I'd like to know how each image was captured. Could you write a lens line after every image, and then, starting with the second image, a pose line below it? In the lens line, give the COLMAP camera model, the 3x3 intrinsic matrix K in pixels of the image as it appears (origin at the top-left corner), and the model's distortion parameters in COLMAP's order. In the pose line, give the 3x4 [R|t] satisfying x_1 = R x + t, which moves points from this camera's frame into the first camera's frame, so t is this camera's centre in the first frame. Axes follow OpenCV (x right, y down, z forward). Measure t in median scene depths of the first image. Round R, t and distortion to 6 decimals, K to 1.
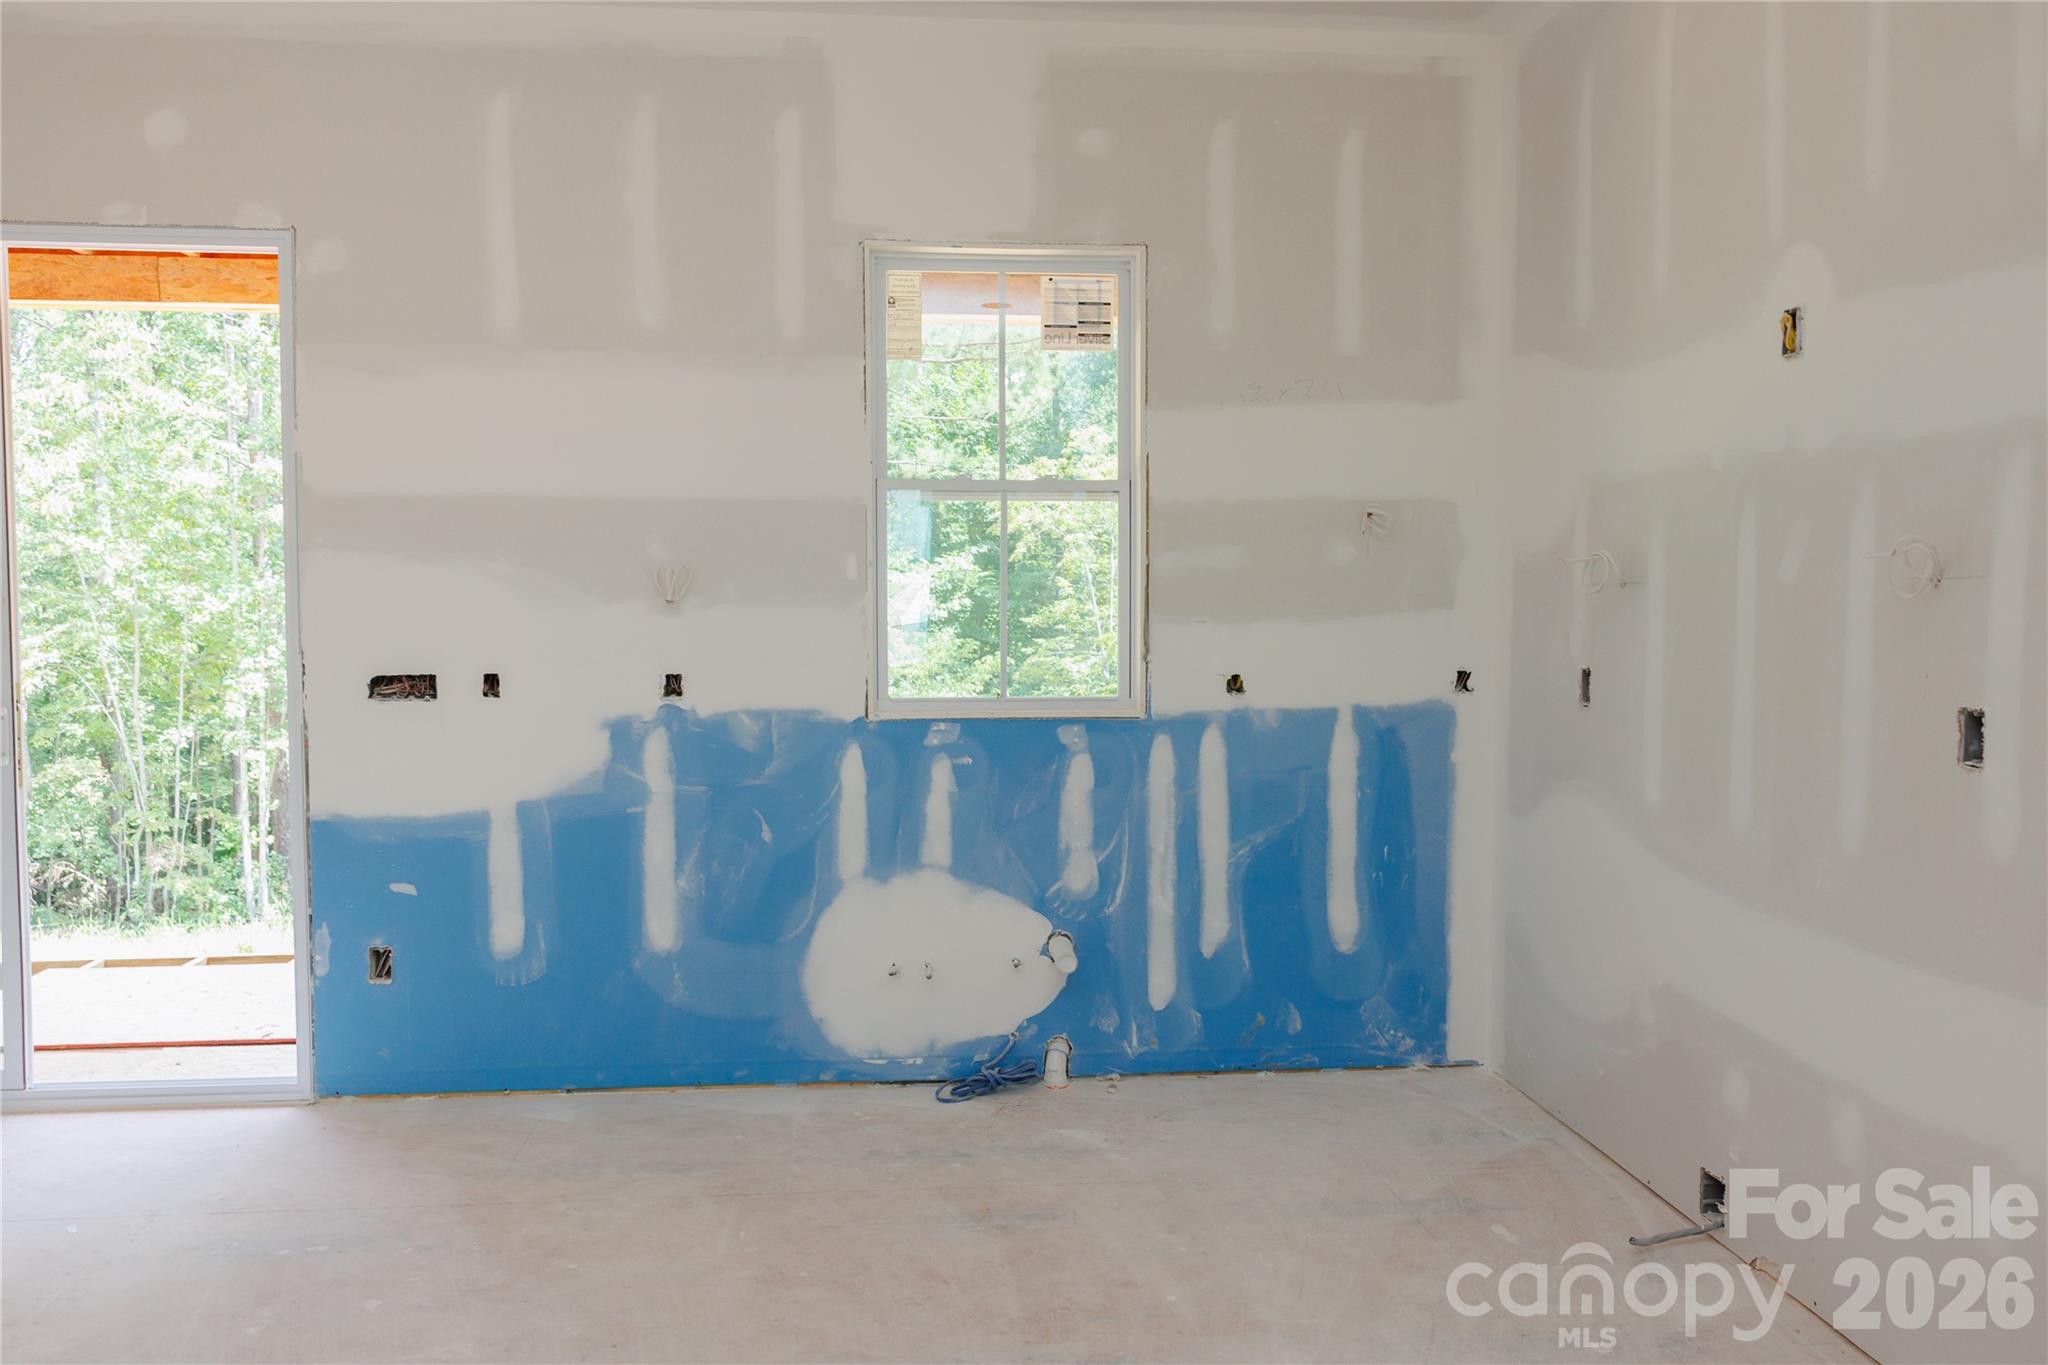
lens RADIAL K [[1688.8, 0, 1005.2], [0, 1688.8, 683.1], [0, 0, 1]] dist [0.017080, 0.003129]
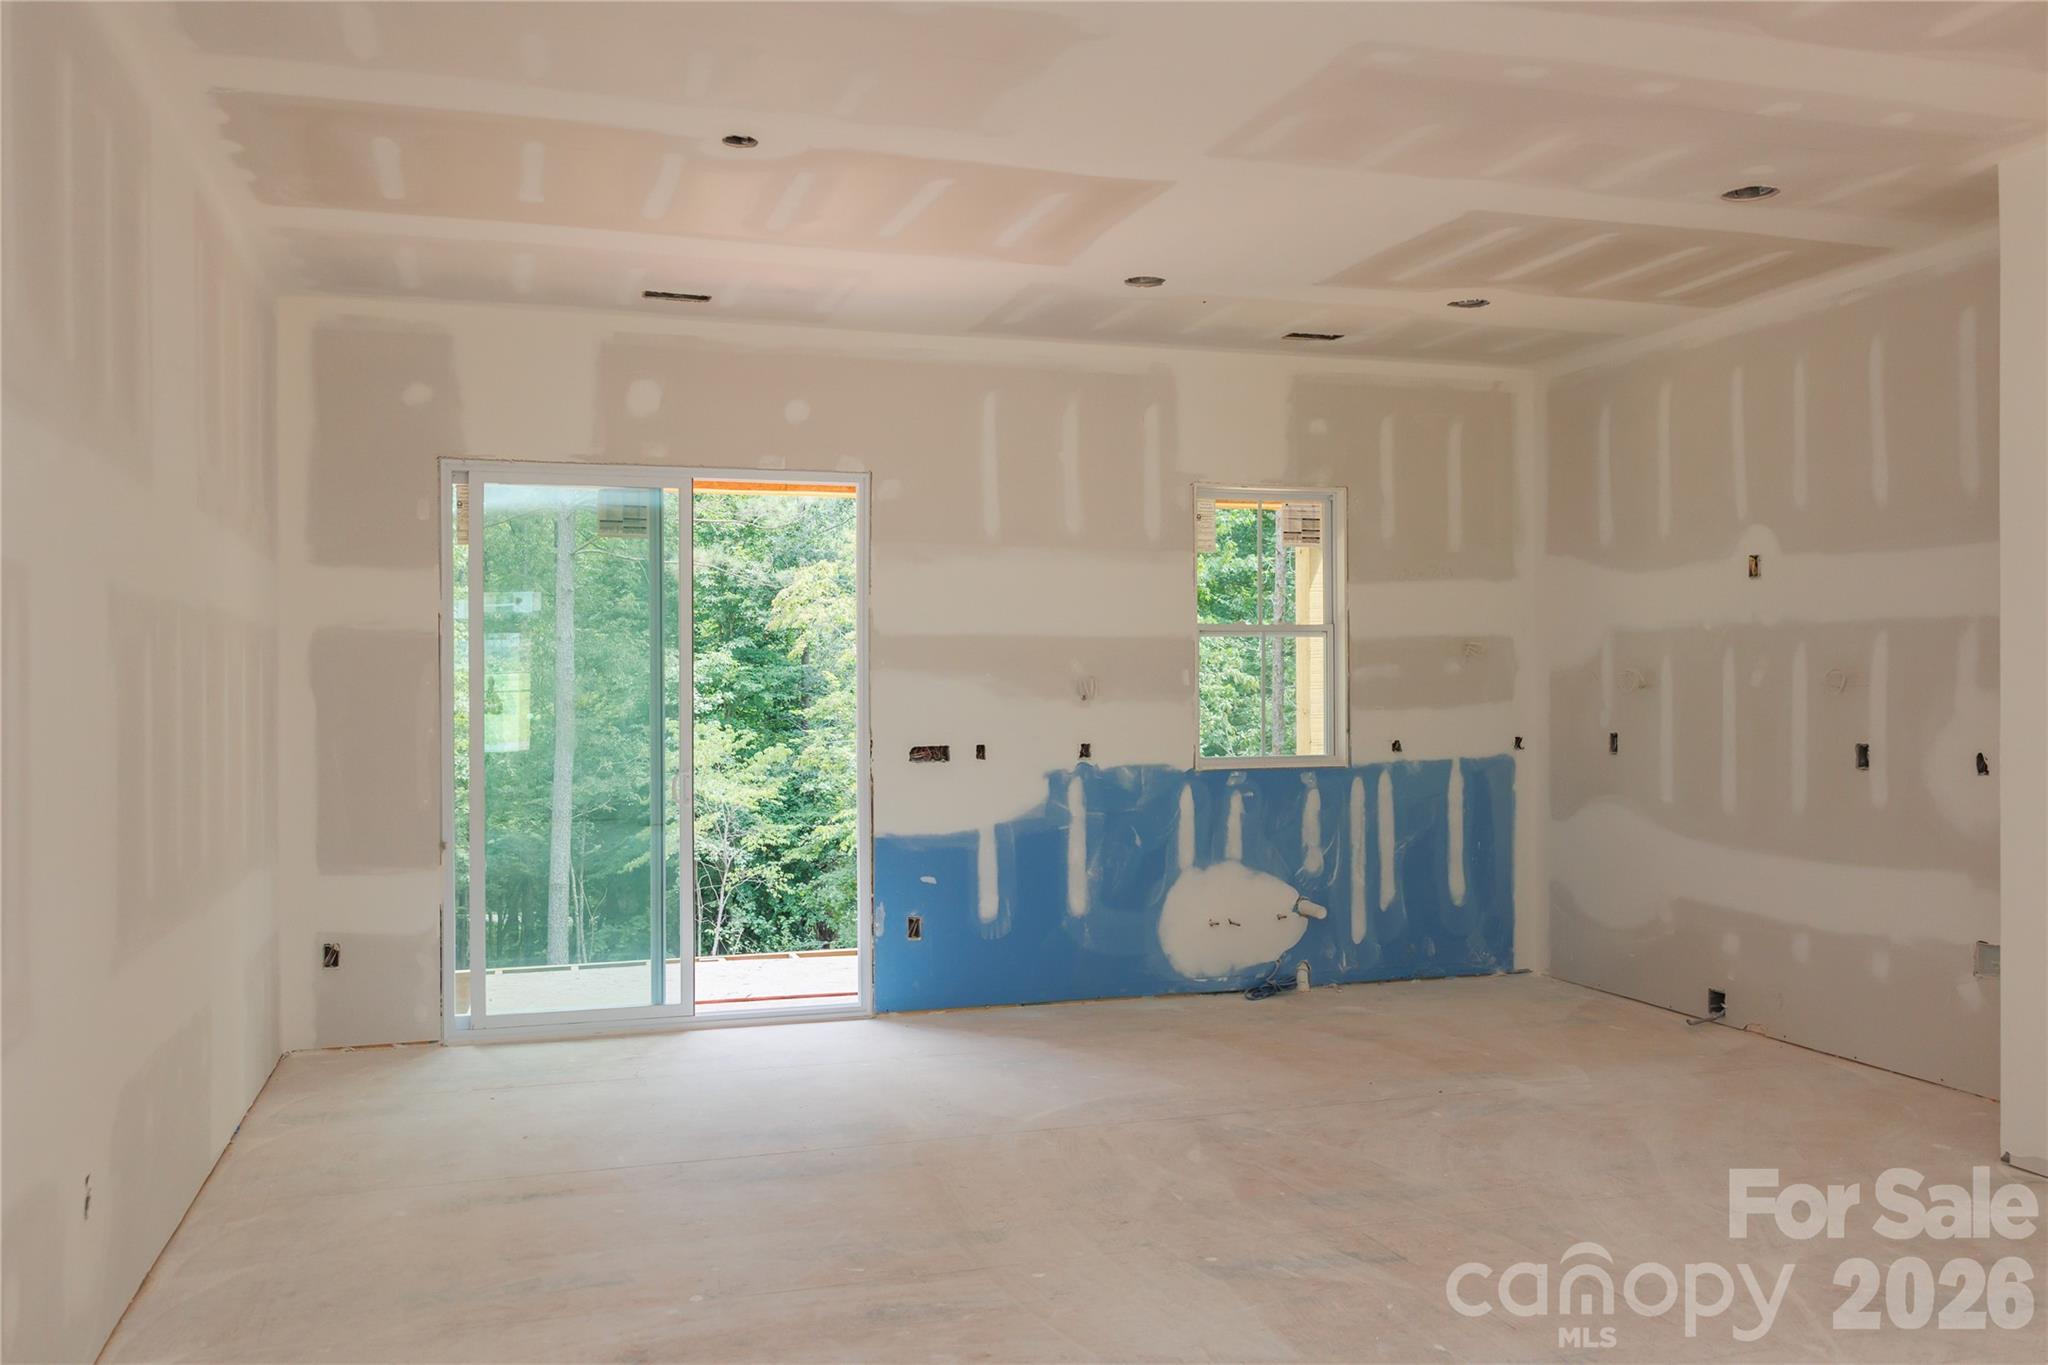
lens RADIAL K [[1688.8, 0, 1032.7], [0, 1688.8, 689.1], [0, 0, 1]] dist [0.017080, 0.003129]
pose [[0.977566, -0.005397, 0.210562, -0.576950], [0.016030, 0.998679, -0.048827, 0.020413], [-0.210020, 0.051107, 0.976360, -0.571361]]
